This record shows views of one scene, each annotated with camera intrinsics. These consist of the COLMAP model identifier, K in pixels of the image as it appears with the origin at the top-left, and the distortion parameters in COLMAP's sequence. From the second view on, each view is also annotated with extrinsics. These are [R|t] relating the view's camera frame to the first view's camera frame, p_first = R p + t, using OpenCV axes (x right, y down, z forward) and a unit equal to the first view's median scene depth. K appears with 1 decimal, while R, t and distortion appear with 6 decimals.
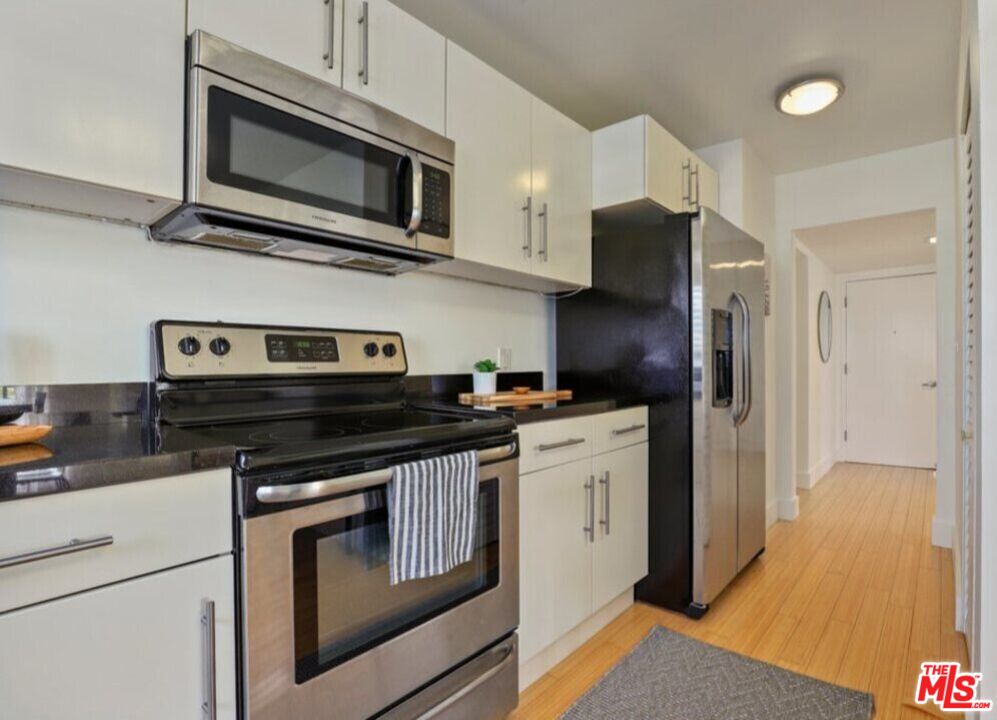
lens RADIAL K [[491.4, 0, 543.6], [0, 491.4, 361.5], [0, 0, 1]] dist [-0.017680, -0.000437]
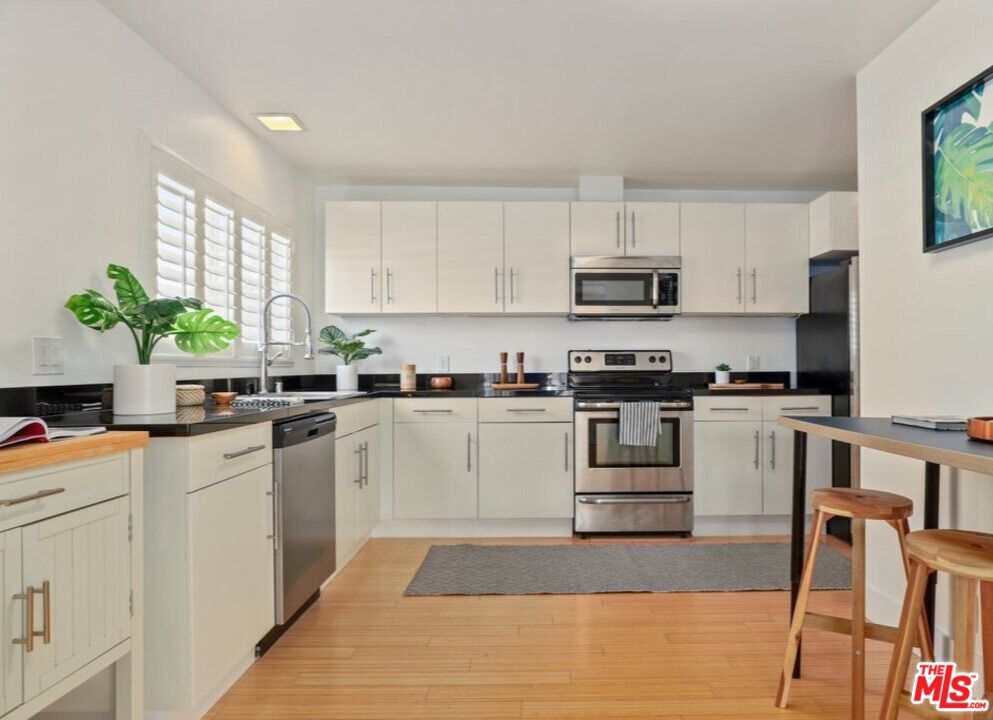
lens RADIAL K [[589.2, 0, 546.6], [0, 589.2, 361.9], [0, 0, 1]] dist [0.001315, 0.000174]
pose [[0.646072, -0.003377, -0.763269, 1.454283], [0.002773, 0.999994, -0.002077, -0.010664], [0.763271, -0.000775, 0.646078, -1.098504]]
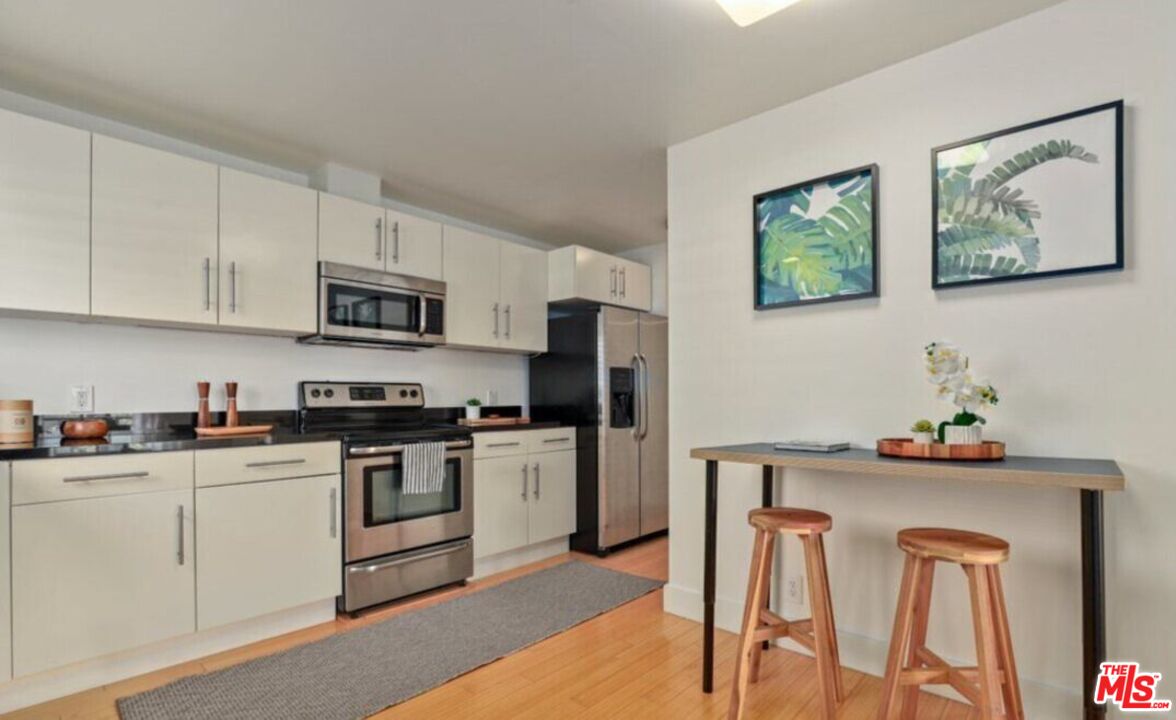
lens RADIAL K [[550.0, 0, 590.6], [0, 550.0, 397.6], [0, 0, 1]] dist [-0.002263, -0.000150]
pose [[0.997409, -0.000073, -0.071938, 0.573023], [0.000235, 0.999997, 0.002241, -0.015075], [0.071937, -0.002252, 0.997407, -1.160501]]
